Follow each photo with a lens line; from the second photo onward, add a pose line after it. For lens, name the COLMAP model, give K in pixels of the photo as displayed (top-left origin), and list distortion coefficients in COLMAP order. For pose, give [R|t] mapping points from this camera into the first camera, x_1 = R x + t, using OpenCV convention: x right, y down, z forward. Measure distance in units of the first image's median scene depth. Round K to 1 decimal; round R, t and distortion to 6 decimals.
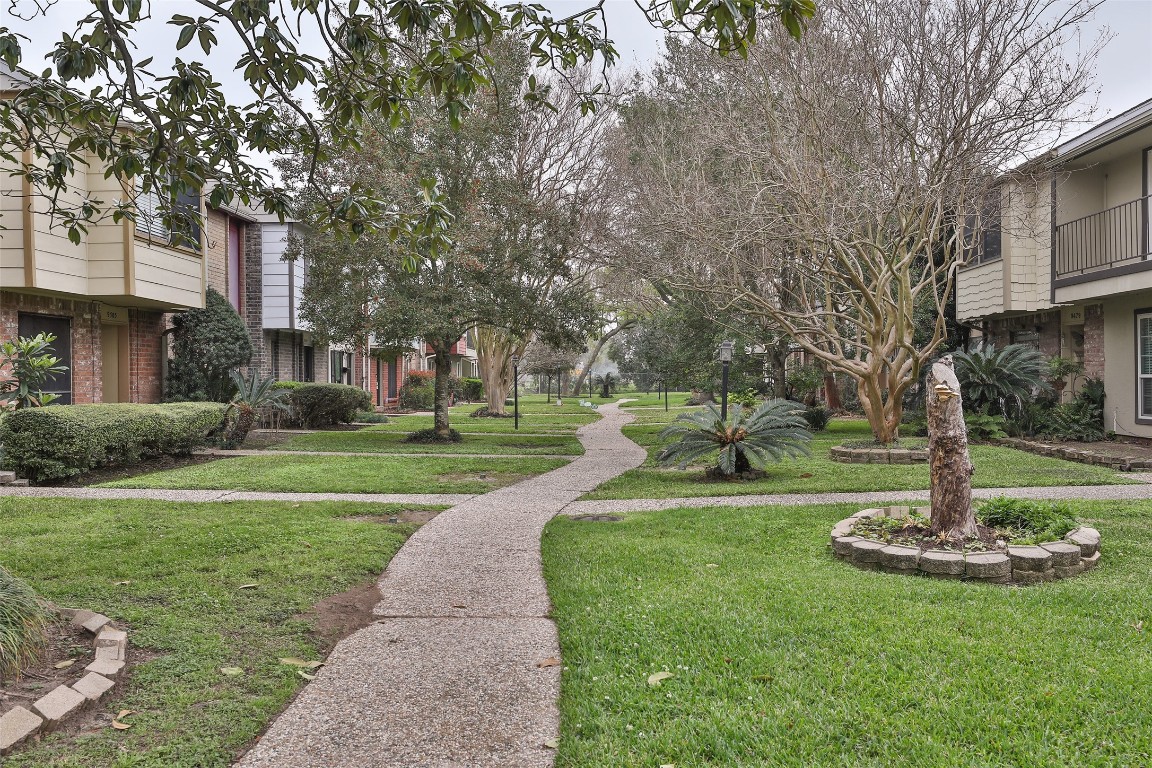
lens RADIAL K [[951.3, 0, 576.0], [0, 951.3, 384.0], [0, 0, 1]] dist [0.020985, 0.003633]
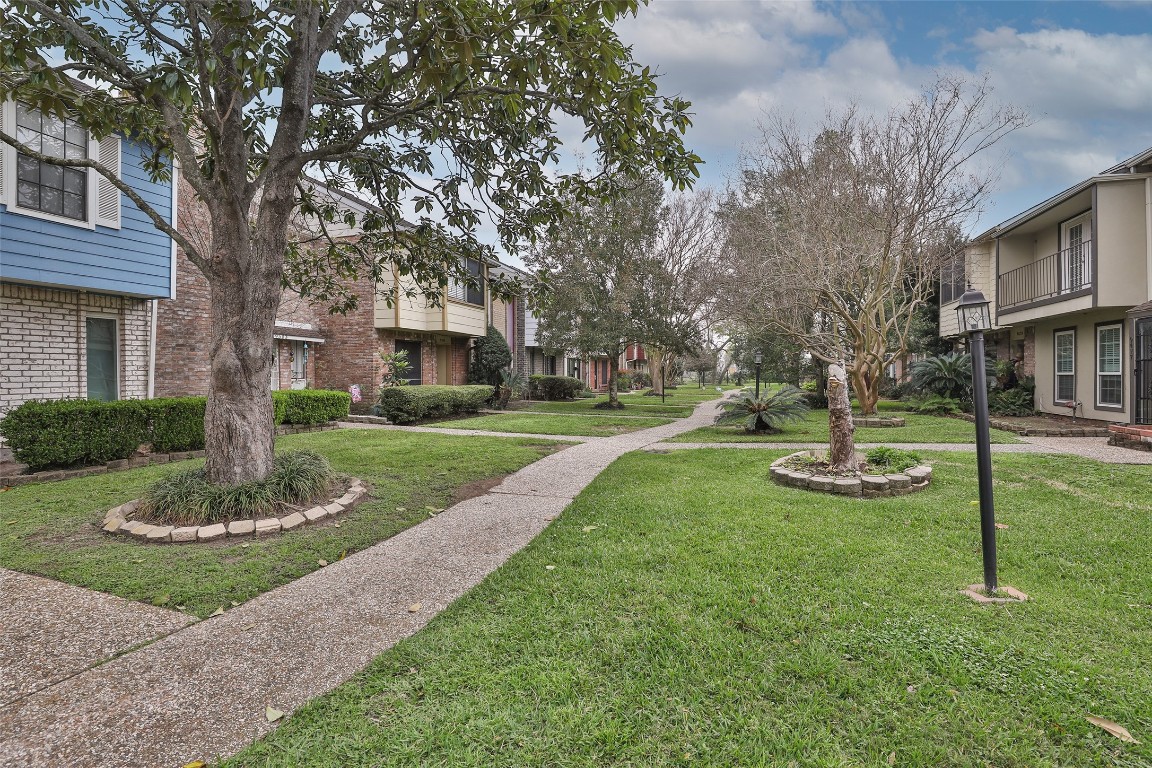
lens RADIAL K [[555.0, 0, 579.8], [0, 555.0, 381.1], [0, 0, 1]] dist [-0.045118, 0.013612]
pose [[0.962409, 0.007752, -0.271494, 0.109197], [-0.005735, 0.999950, 0.008221, 0.000841], [0.271544, -0.006355, 0.962405, -0.021716]]
